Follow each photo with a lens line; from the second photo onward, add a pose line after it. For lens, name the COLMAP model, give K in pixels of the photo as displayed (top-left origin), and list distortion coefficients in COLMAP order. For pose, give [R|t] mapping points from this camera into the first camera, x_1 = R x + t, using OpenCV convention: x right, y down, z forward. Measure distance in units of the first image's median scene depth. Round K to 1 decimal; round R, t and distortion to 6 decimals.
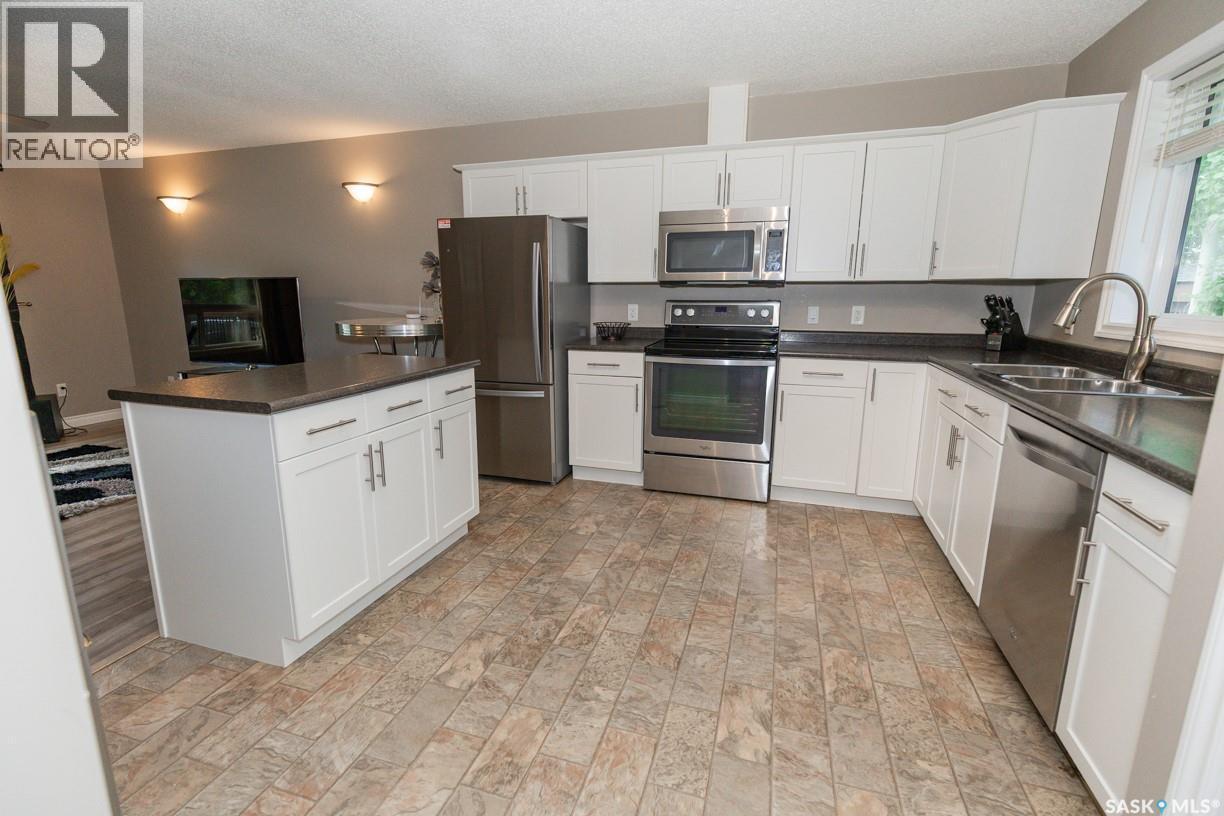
lens RADIAL K [[554.2, 0, 601.2], [0, 554.2, 411.9], [0, 0, 1]] dist [0.001064, -0.000080]
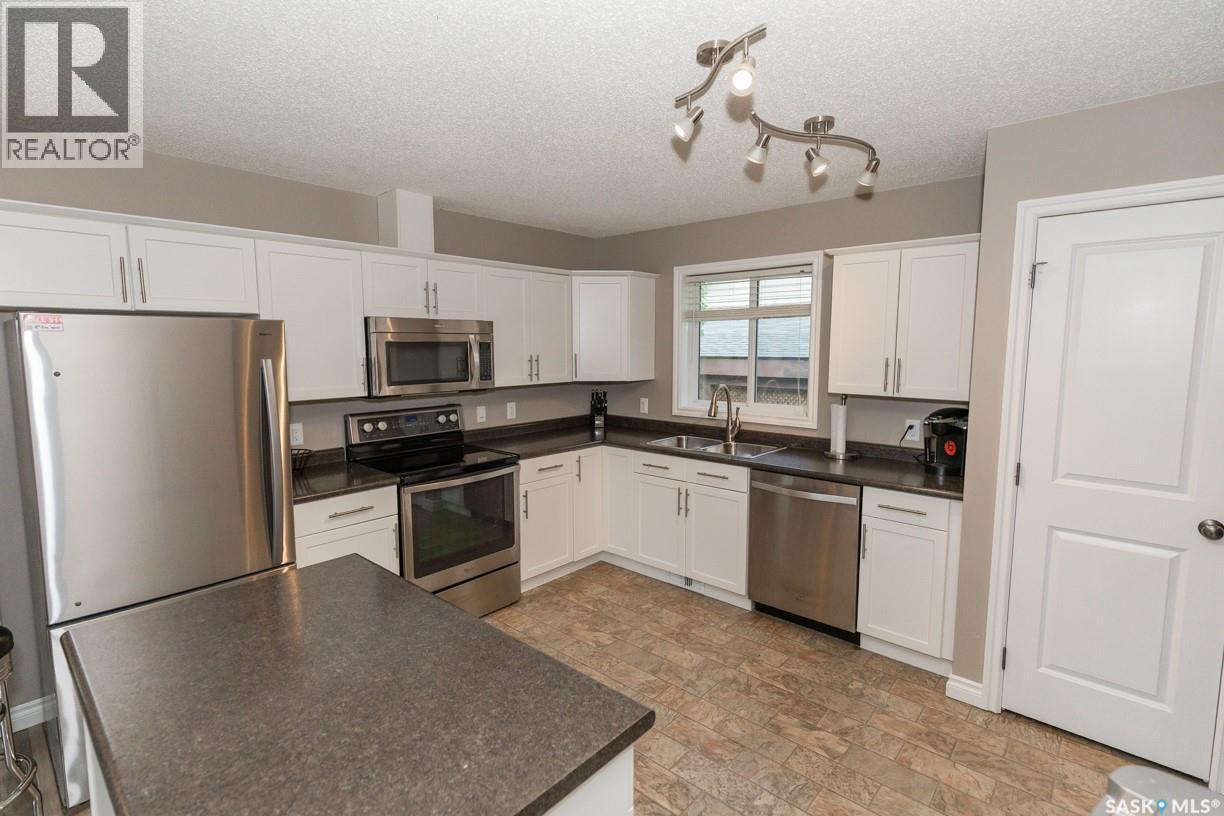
lens RADIAL K [[573.4, 0, 600.5], [0, 573.4, 404.8], [0, 0, 1]] dist [0.004913, -0.000170]
pose [[0.416301, -0.097502, 0.903984, -0.927700], [0.195048, 0.980664, 0.015949, -0.294310], [-0.888059, 0.169680, 0.427269, 0.570933]]
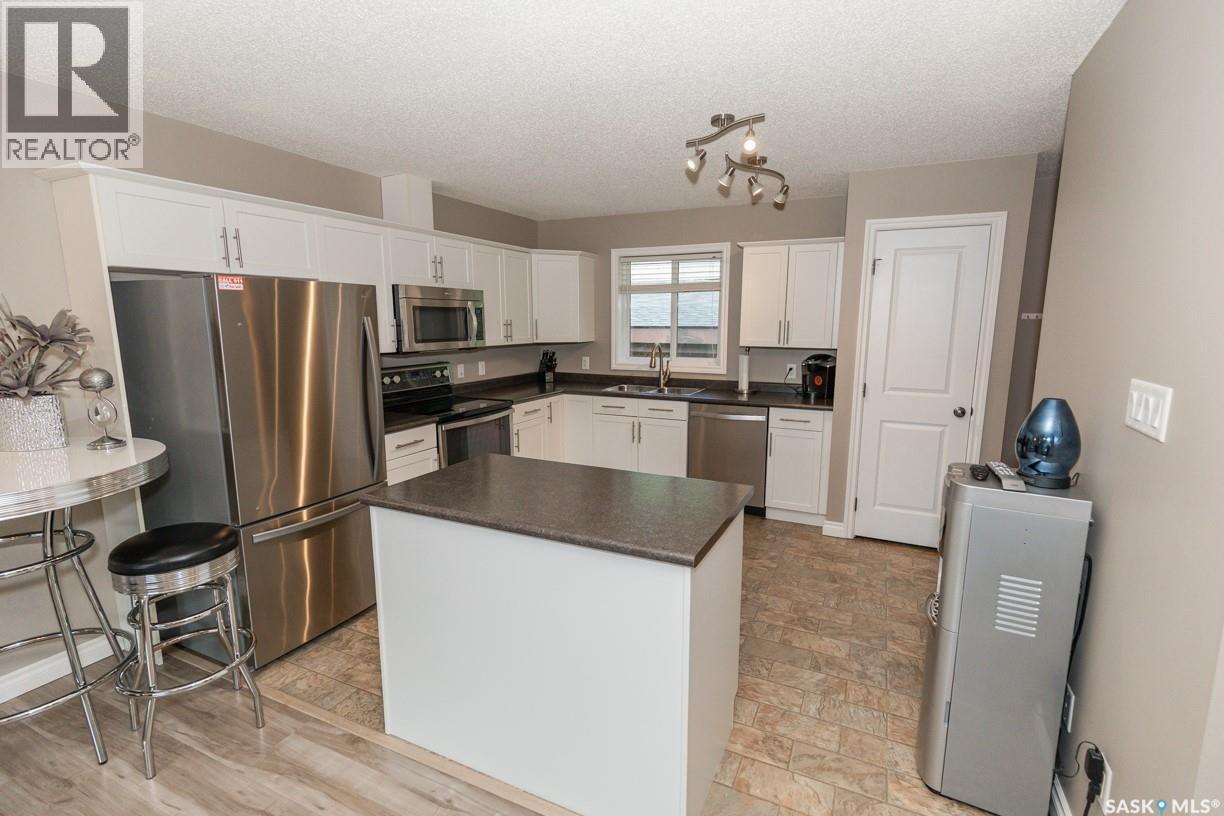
lens RADIAL K [[554.9, 0, 613.7], [0, 554.9, 412.8], [0, 0, 1]] dist [0.003343, -0.000188]
pose [[0.140474, -0.165343, 0.976181, -1.444640], [0.209586, 0.968579, 0.133896, -0.319158], [-0.967647, 0.185785, 0.170714, 0.839525]]
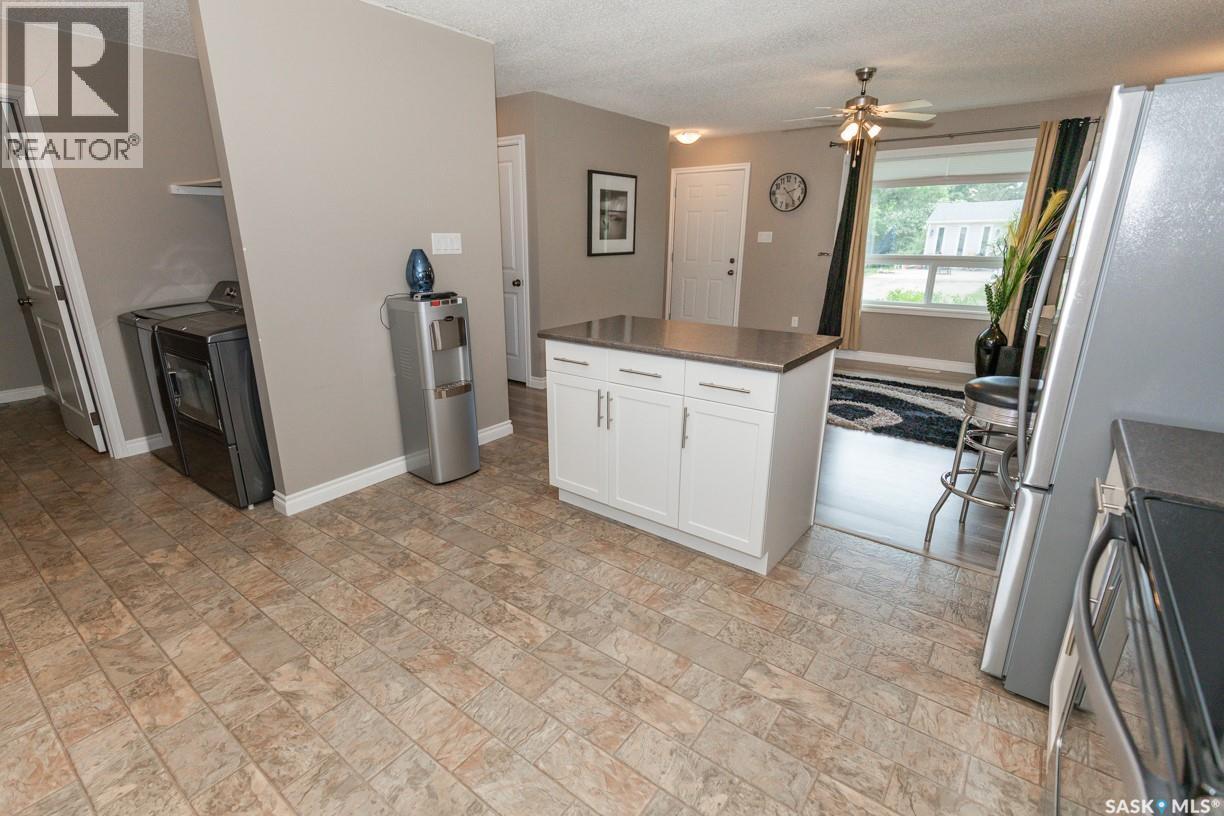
lens RADIAL K [[584.0, 0, 595.2], [0, 584.0, 409.9], [0, 0, 1]] dist [0.001095, -0.000816]
pose [[-0.343067, 0.275285, -0.898066, 0.754071], [-0.197718, 0.913507, 0.355547, -0.353850], [0.918266, 0.299540, -0.258966, 1.321852]]
